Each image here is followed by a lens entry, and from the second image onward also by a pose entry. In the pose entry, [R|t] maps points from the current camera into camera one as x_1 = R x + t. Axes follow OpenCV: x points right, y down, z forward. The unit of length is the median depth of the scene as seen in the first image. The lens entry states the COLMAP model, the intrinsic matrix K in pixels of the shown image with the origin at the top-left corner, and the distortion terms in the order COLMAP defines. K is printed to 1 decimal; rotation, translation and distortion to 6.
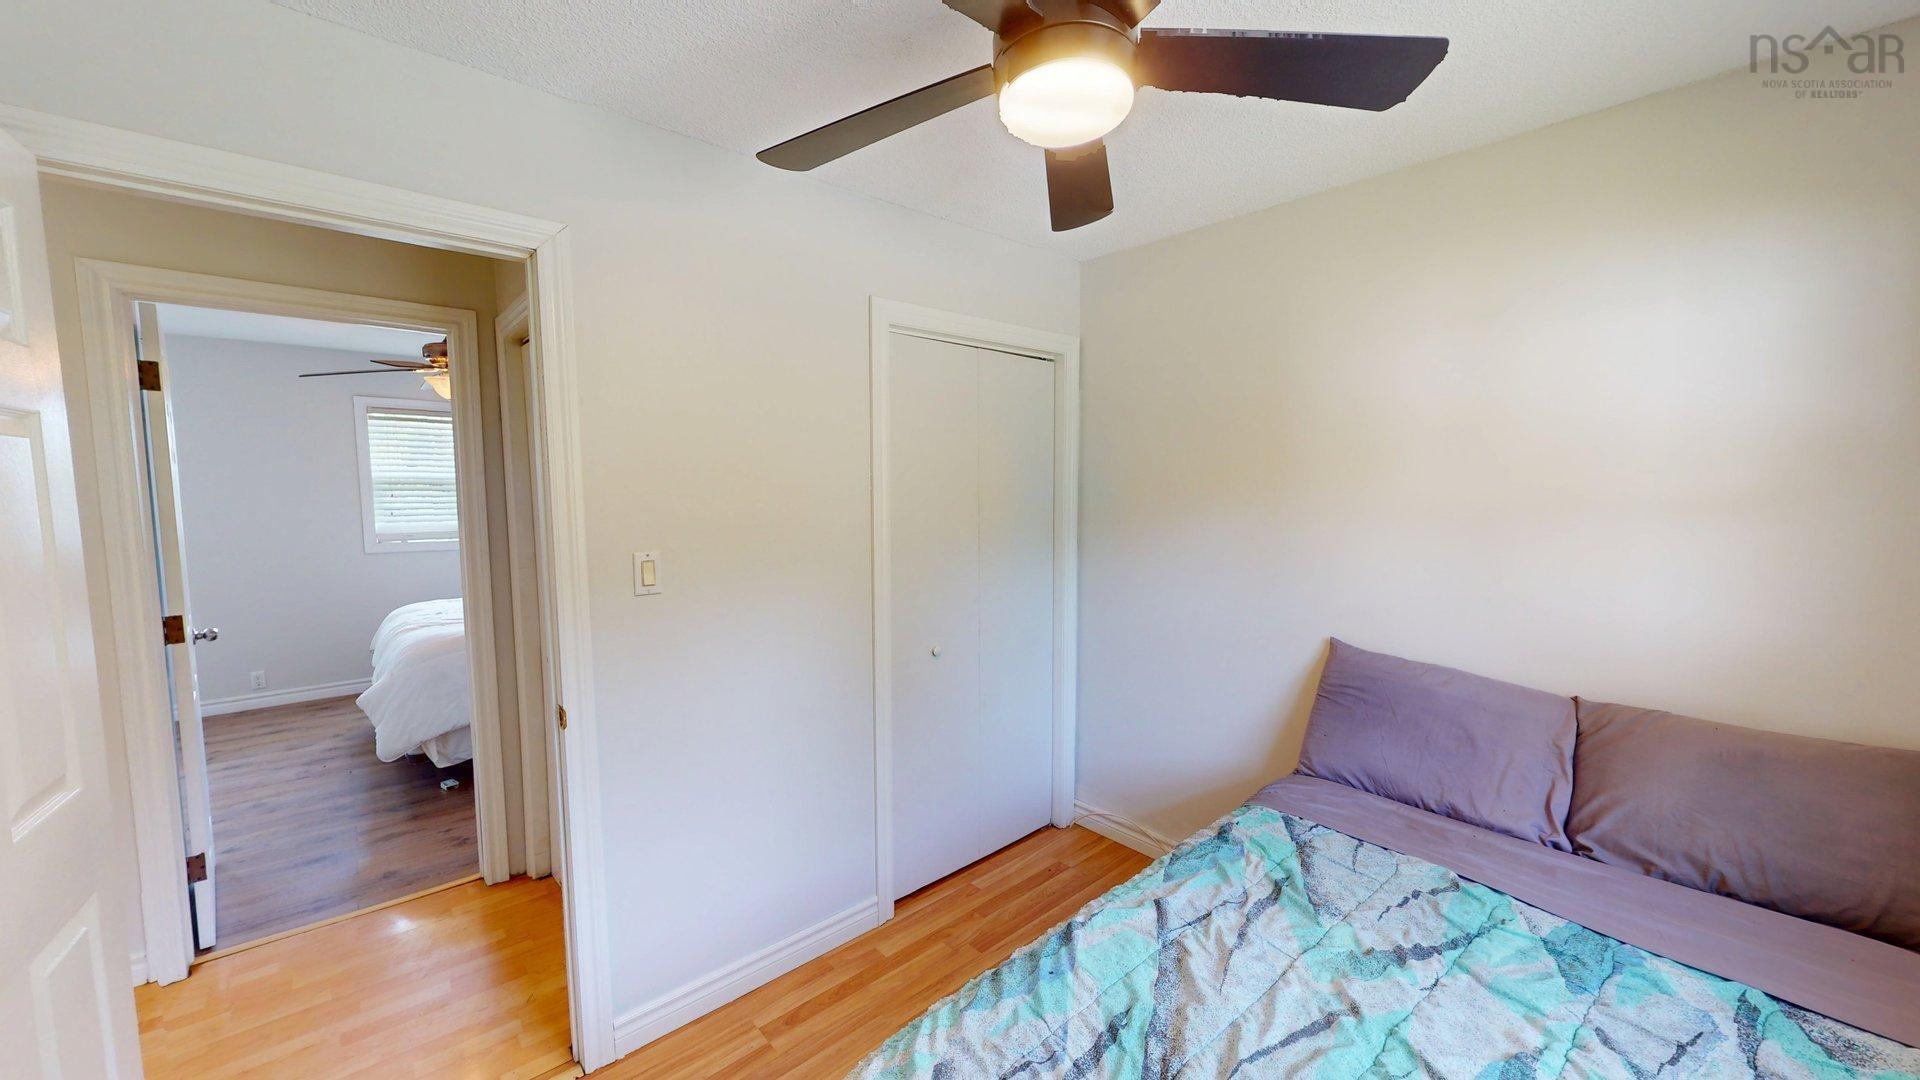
lens RADIAL K [[703.0, 0, 966.7], [0, 703.0, 535.9], [0, 0, 1]] dist [-0.001915, 0.000017]
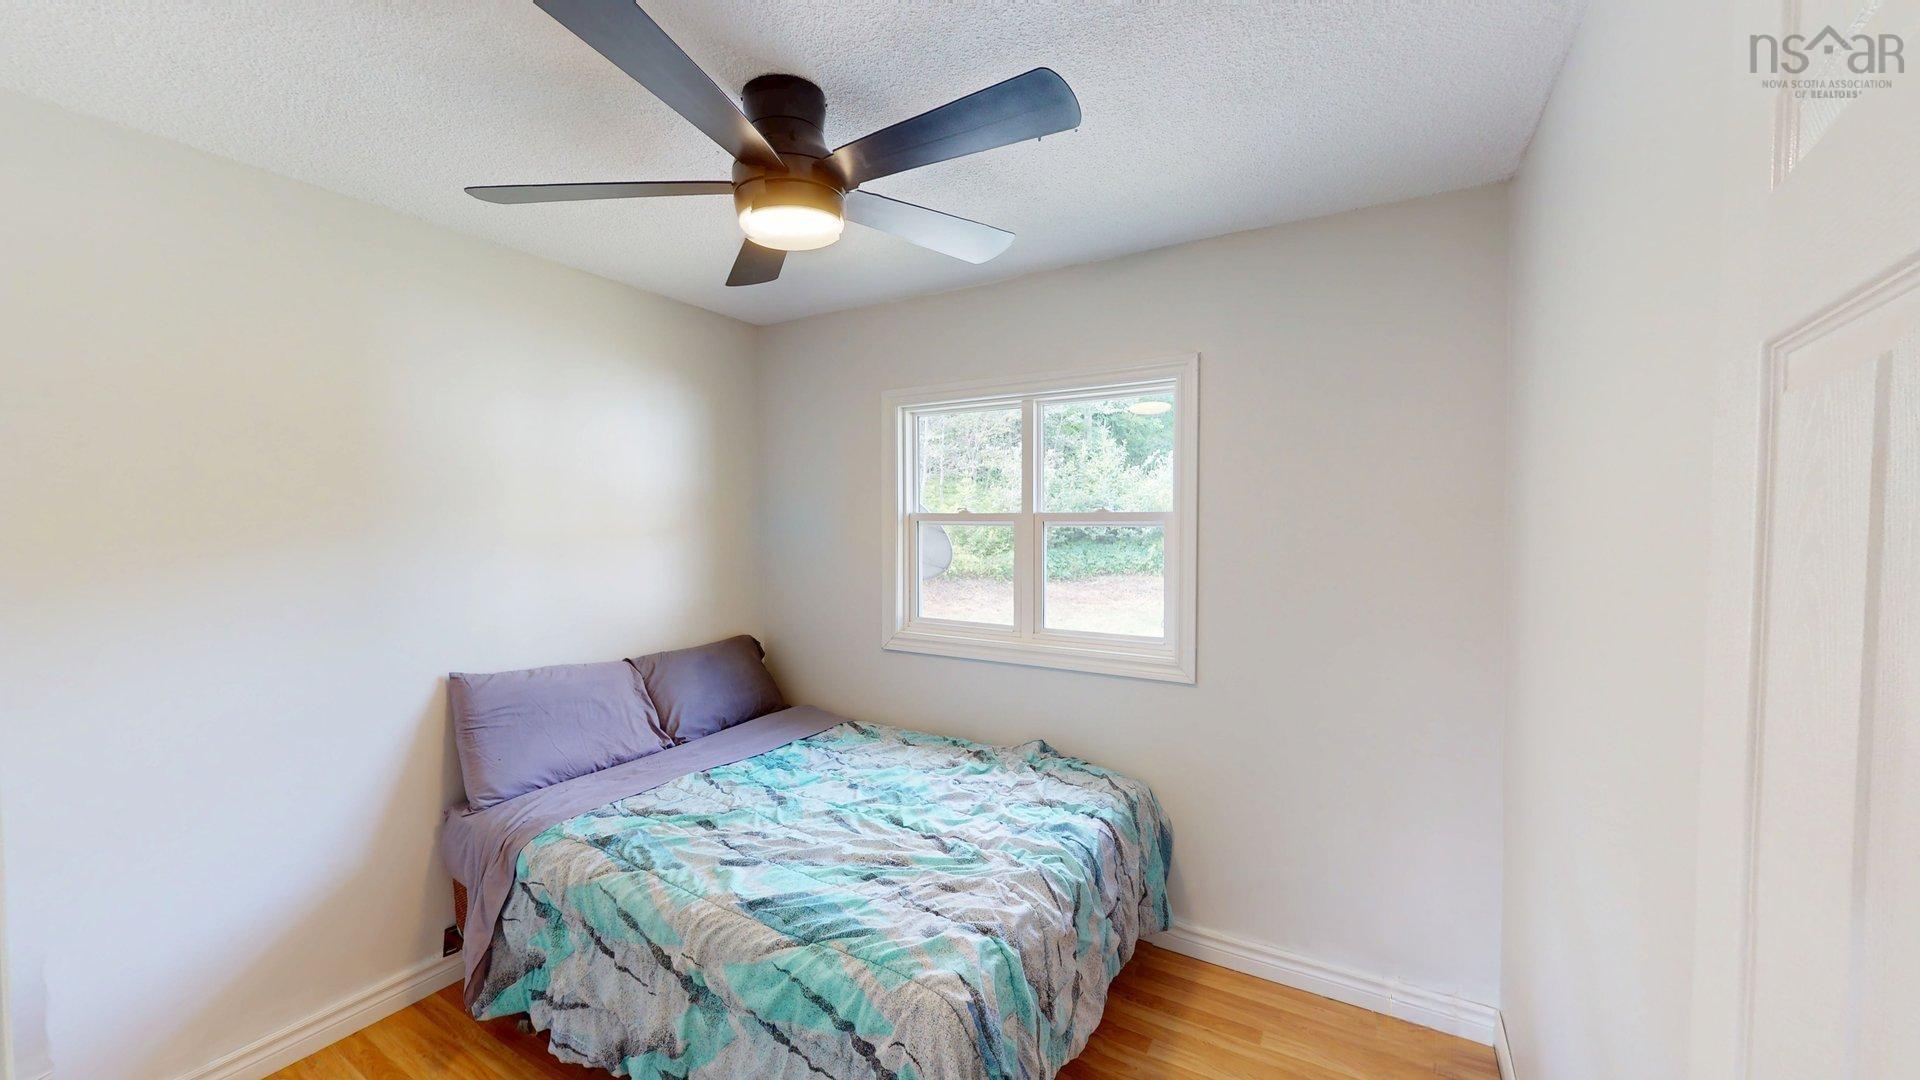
lens RADIAL K [[703.0, 0, 960.4], [0, 703.0, 537.9], [0, 0, 1]] dist [-0.001915, 0.000017]
pose [[-0.291205, -0.024538, 0.956346, -1.017392], [0.073469, 0.996145, 0.047930, -0.066001], [-0.953835, 0.084219, -0.288280, 0.934099]]
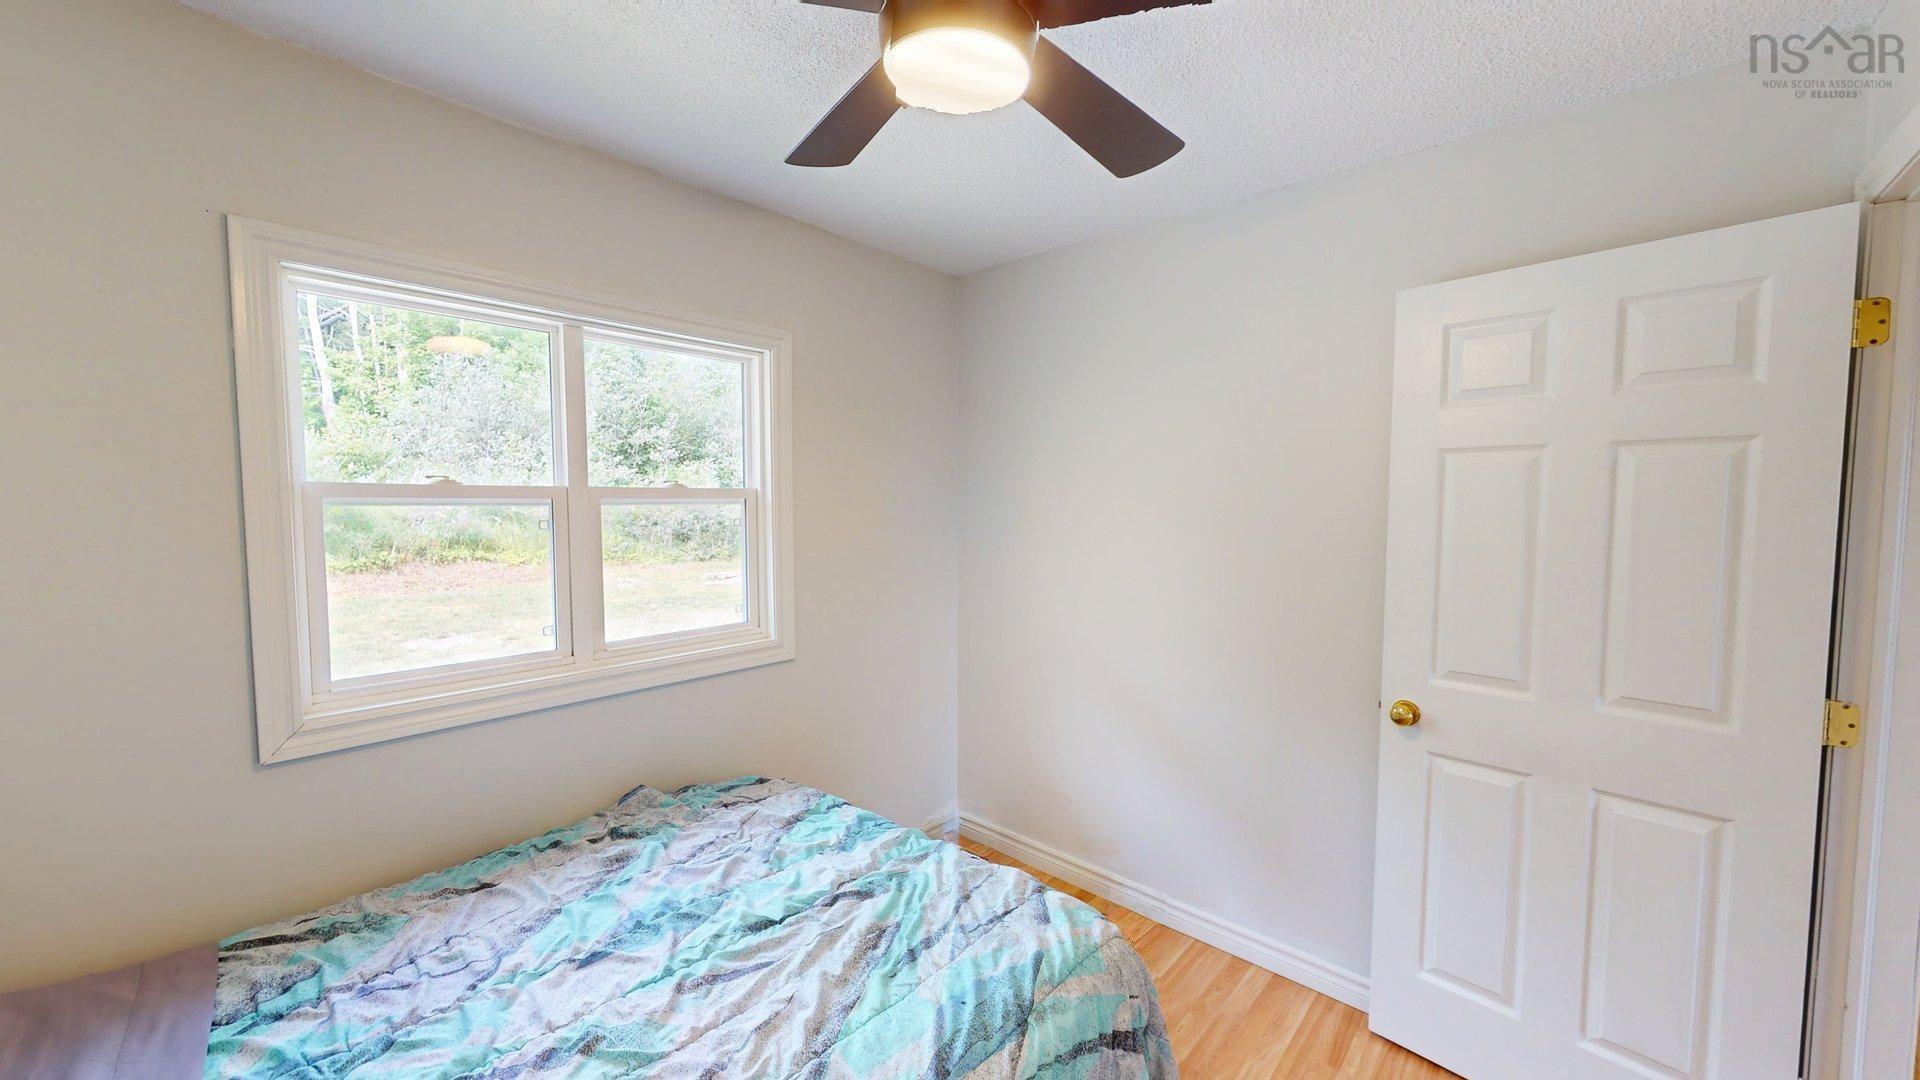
lens RADIAL K [[703.0, 0, 959.5], [0, 703.0, 546.0], [0, 0, 1]] dist [-0.001915, 0.000017]
pose [[-0.995799, 0.007832, -0.091233, 0.182724], [-0.005441, 0.989514, 0.144332, -0.116459], [0.091407, 0.144222, -0.985315, 1.635530]]
